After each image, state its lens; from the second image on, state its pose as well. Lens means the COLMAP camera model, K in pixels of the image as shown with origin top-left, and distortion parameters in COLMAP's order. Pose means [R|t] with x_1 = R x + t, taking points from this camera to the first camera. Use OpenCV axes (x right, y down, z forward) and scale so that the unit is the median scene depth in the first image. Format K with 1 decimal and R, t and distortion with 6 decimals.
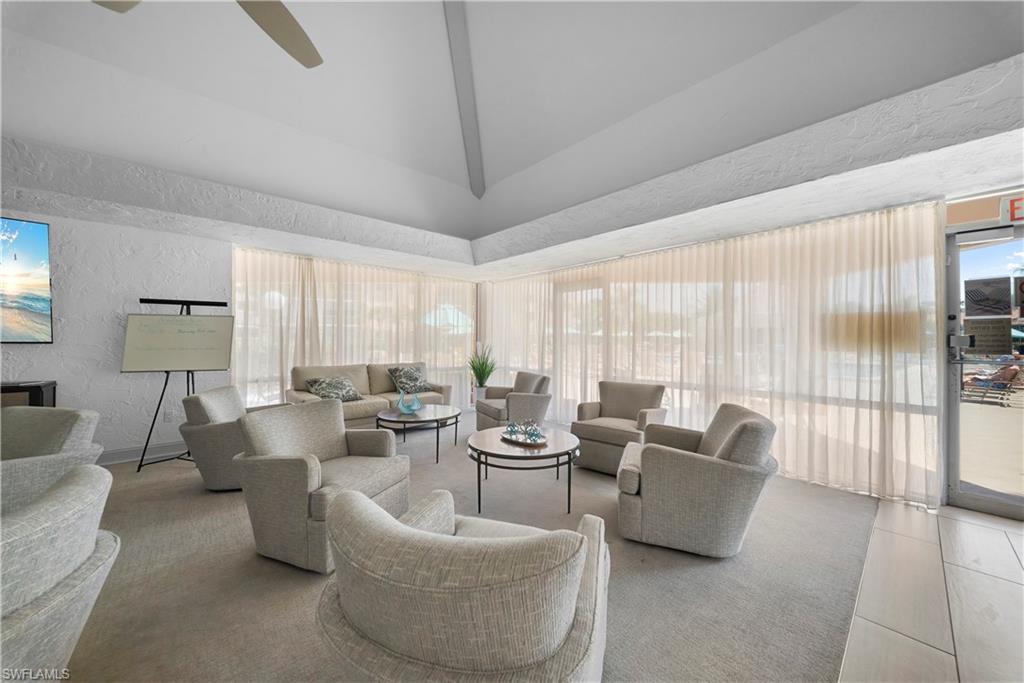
lens RADIAL K [[353.0, 0, 512.0], [0, 353.0, 341.5], [0, 0, 1]] dist [-0.015523, 0.000002]
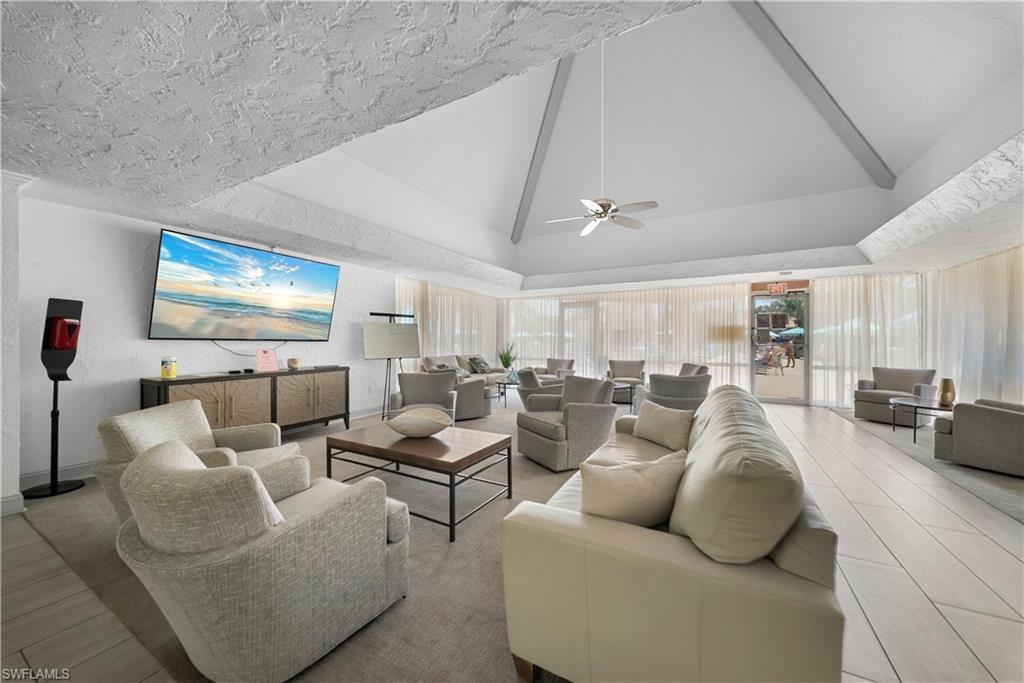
lens RADIAL K [[368.8, 0, 512.0], [0, 368.8, 341.5], [0, 0, 1]] dist [0.000238, 0.000001]
pose [[0.943898, -0.006249, 0.330179, -1.017158], [0.004457, 0.999971, 0.006184, -0.000580], [-0.330208, -0.004366, 0.943898, -0.770020]]
